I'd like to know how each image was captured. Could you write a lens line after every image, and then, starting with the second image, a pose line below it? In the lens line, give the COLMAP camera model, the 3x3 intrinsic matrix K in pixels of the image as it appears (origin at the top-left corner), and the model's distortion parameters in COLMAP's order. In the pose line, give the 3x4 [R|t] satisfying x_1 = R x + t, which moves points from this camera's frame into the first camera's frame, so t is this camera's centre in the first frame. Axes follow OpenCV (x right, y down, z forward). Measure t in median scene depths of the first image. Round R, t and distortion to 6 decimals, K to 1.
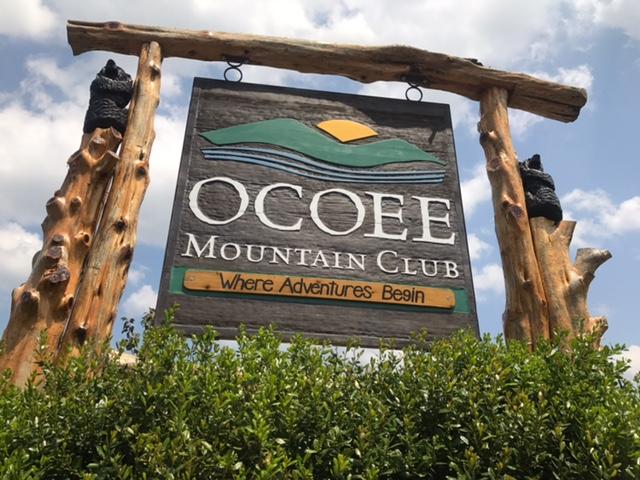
lens RADIAL K [[528.2, 0, 318.3], [0, 528.2, 229.7], [0, 0, 1]] dist [0.058562, -0.010341]
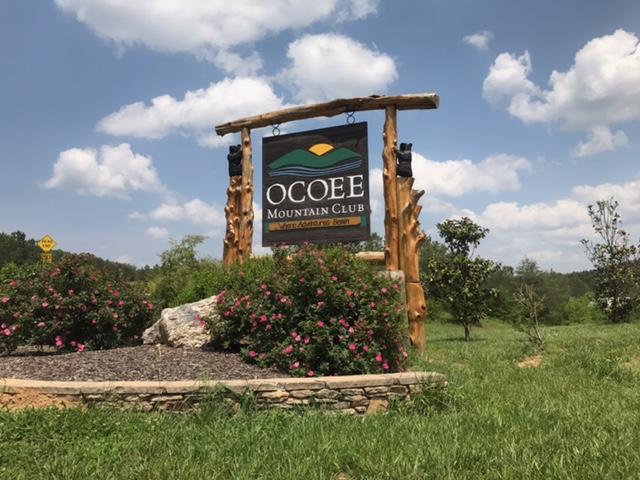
lens RADIAL K [[528.2, 0, 318.3], [0, 528.2, 229.7], [0, 0, 1]] dist [0.058562, -0.010341]
pose [[0.848060, -0.093308, -0.521620, 1.362394], [0.274682, 0.919206, 0.282154, -0.583288], [0.453149, -0.382563, 0.805172, -1.116297]]
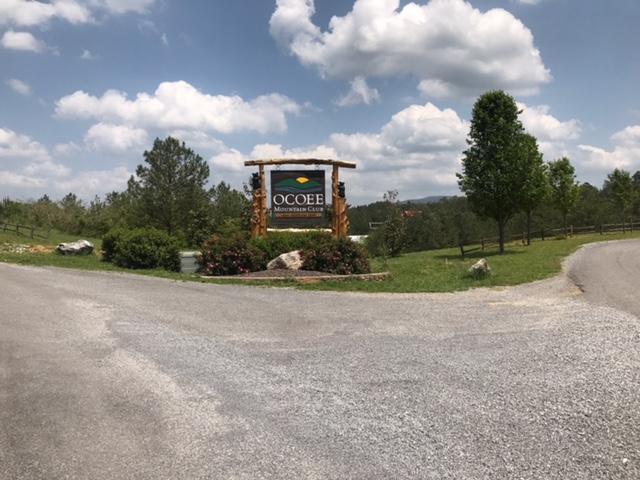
lens RADIAL K [[528.2, 0, 318.3], [0, 528.2, 229.7], [0, 0, 1]] dist [0.058562, -0.010341]
pose [[0.996168, -0.025913, -0.083537, 0.673495], [0.062076, 0.882313, 0.466552, -2.321515], [0.061616, -0.469950, 0.880540, -3.973965]]
